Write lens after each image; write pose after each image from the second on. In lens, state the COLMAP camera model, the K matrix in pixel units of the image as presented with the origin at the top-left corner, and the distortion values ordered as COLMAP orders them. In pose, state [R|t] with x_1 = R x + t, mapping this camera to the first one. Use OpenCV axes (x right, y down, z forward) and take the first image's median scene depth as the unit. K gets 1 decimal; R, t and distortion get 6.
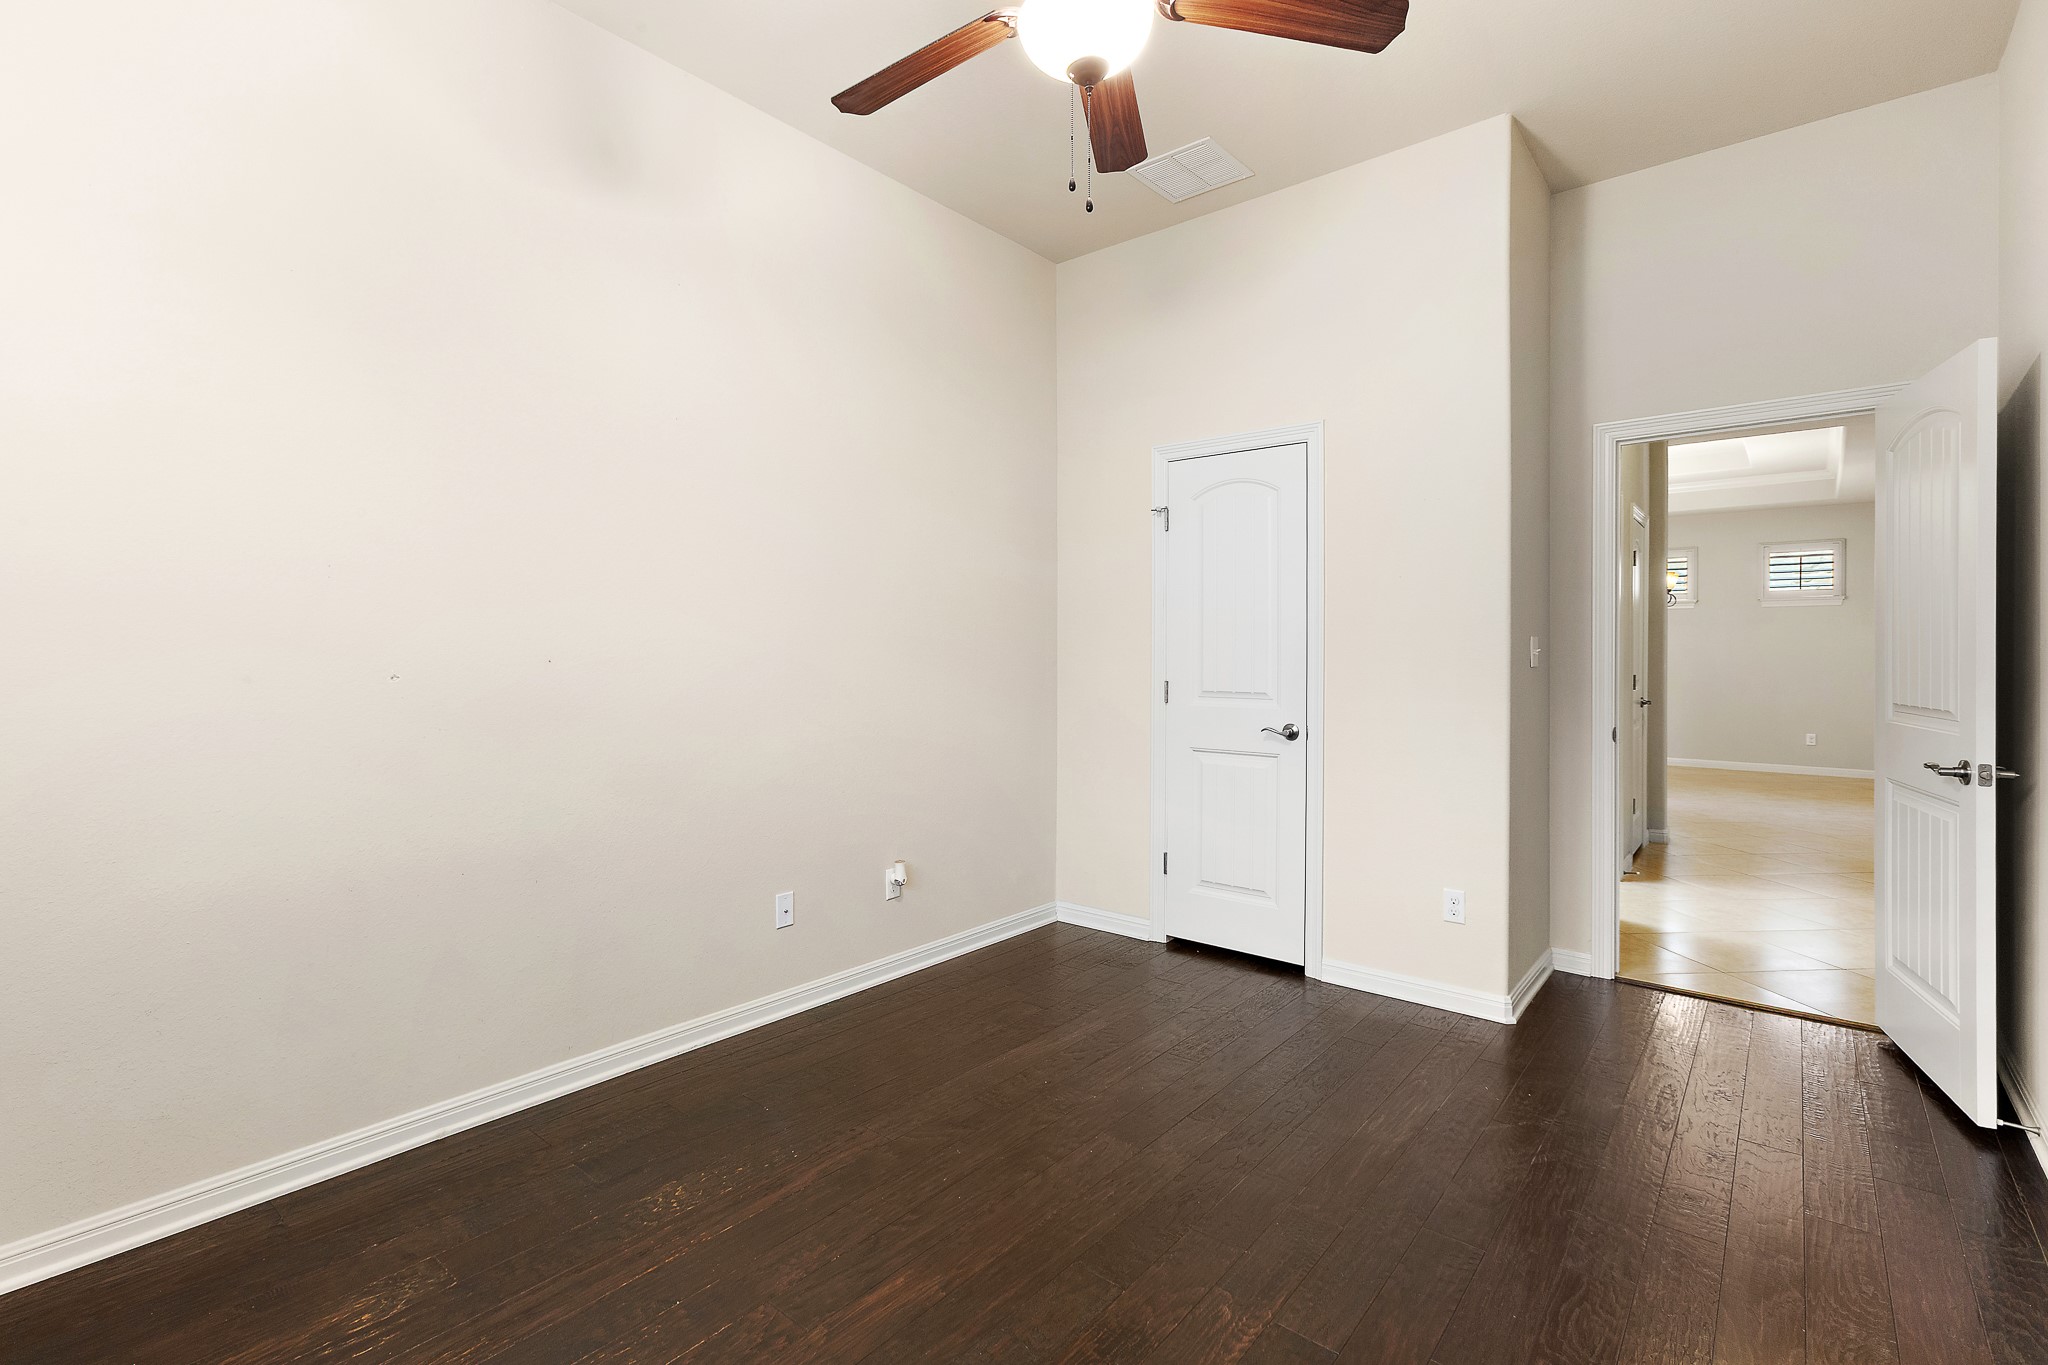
lens RADIAL K [[945.1, 0, 999.1], [0, 945.1, 685.4], [0, 0, 1]] dist [-0.003178, 0.000316]
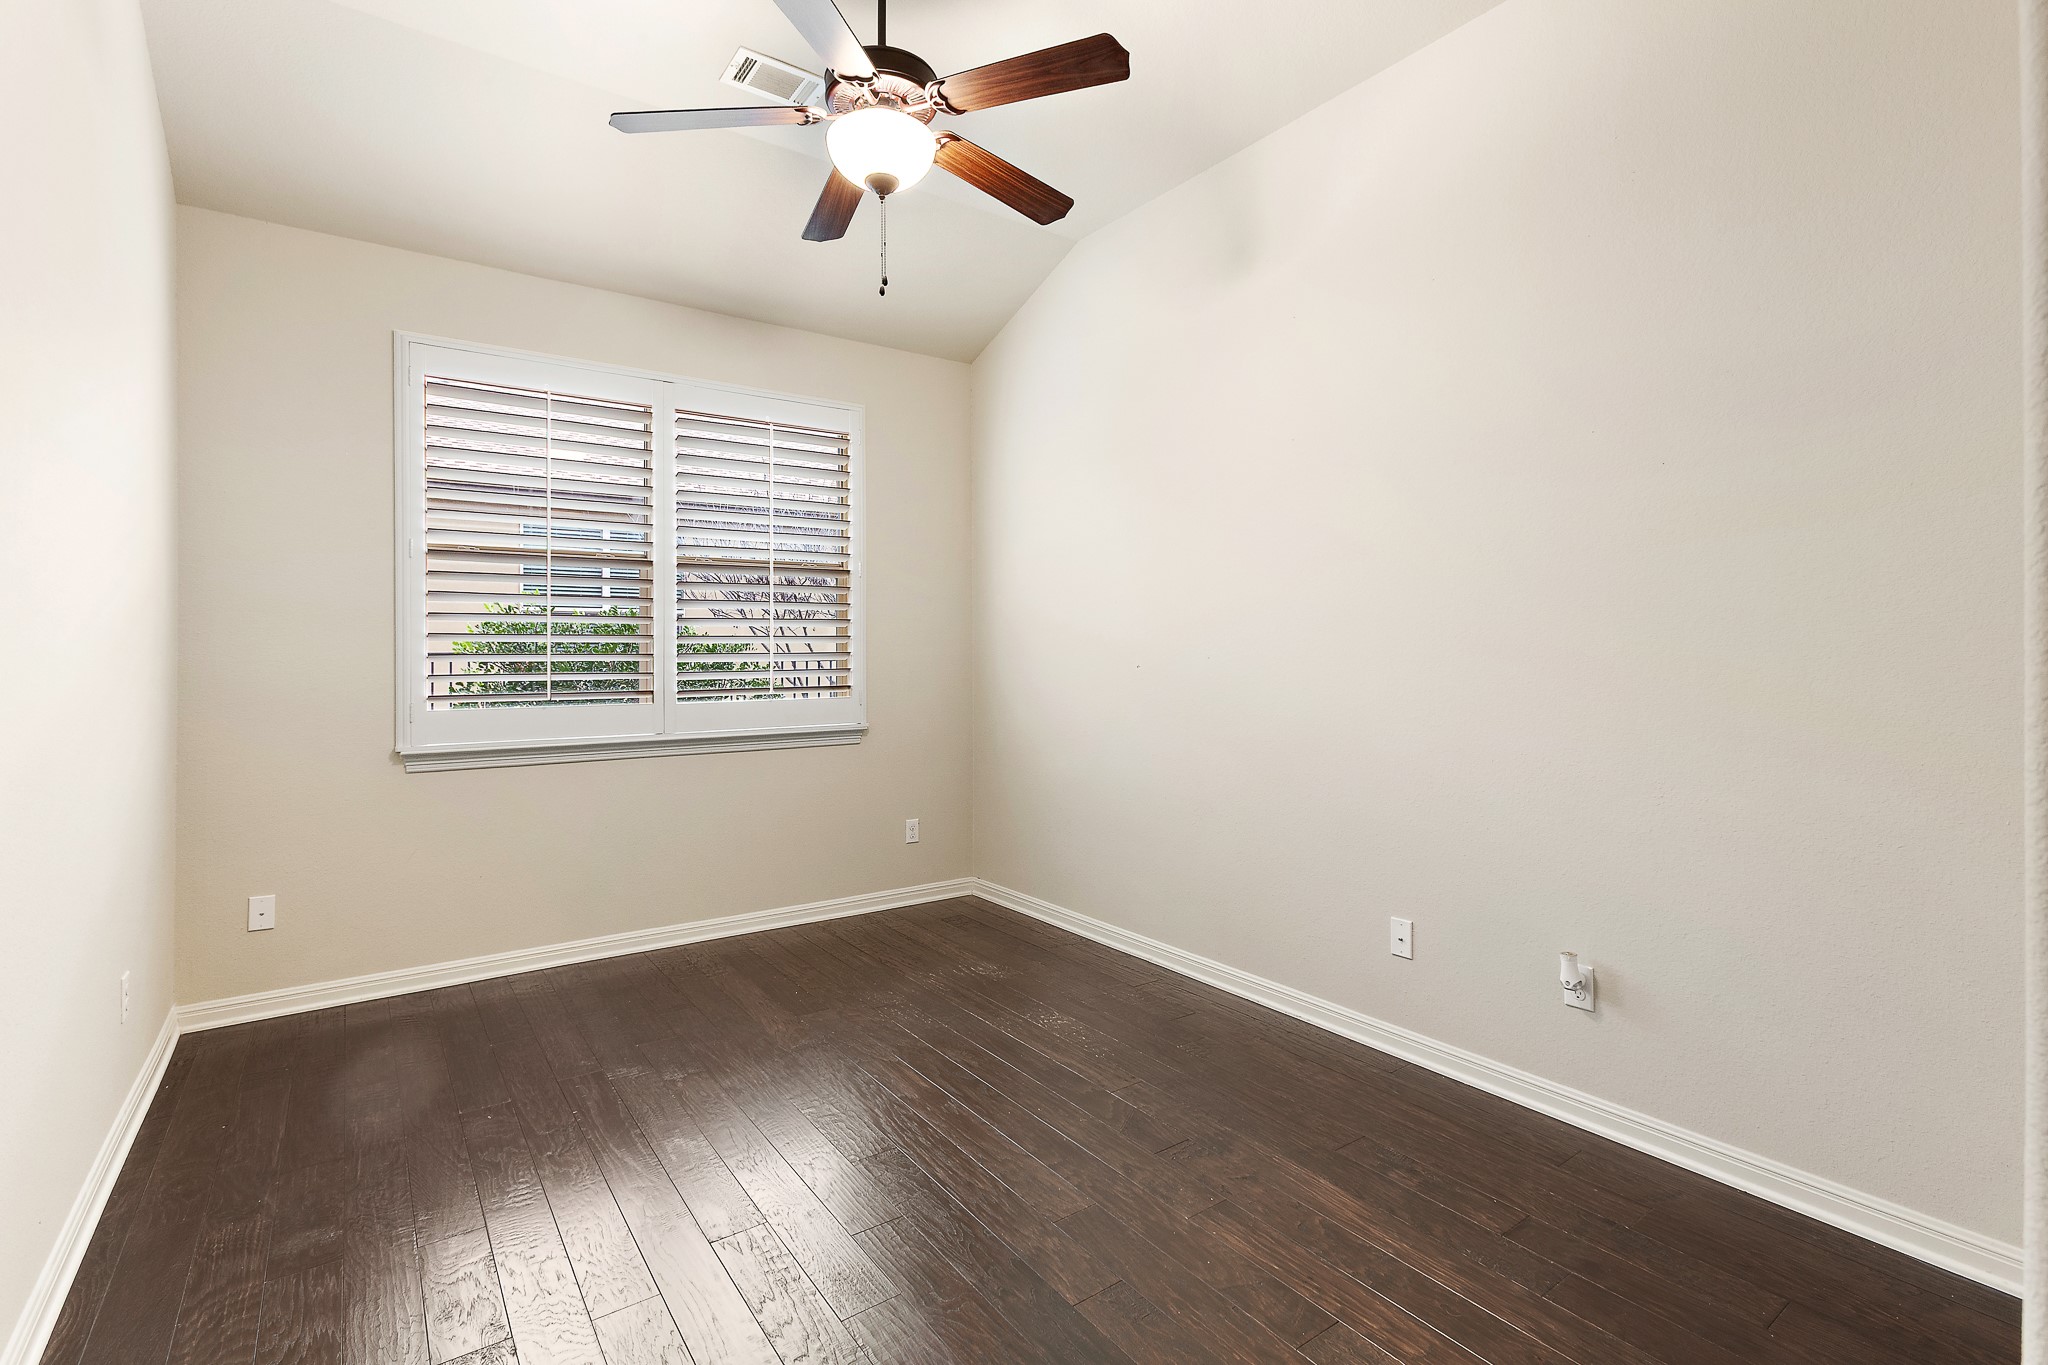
lens RADIAL K [[945.1, 0, 999.1], [0, 945.1, 685.4], [0, 0, 1]] dist [-0.003178, 0.000316]
pose [[-0.268248, 0.028217, -0.962937, 0.877625], [-0.025545, 0.999011, 0.036390, -0.029486], [0.963011, 0.034359, -0.267261, 1.037112]]
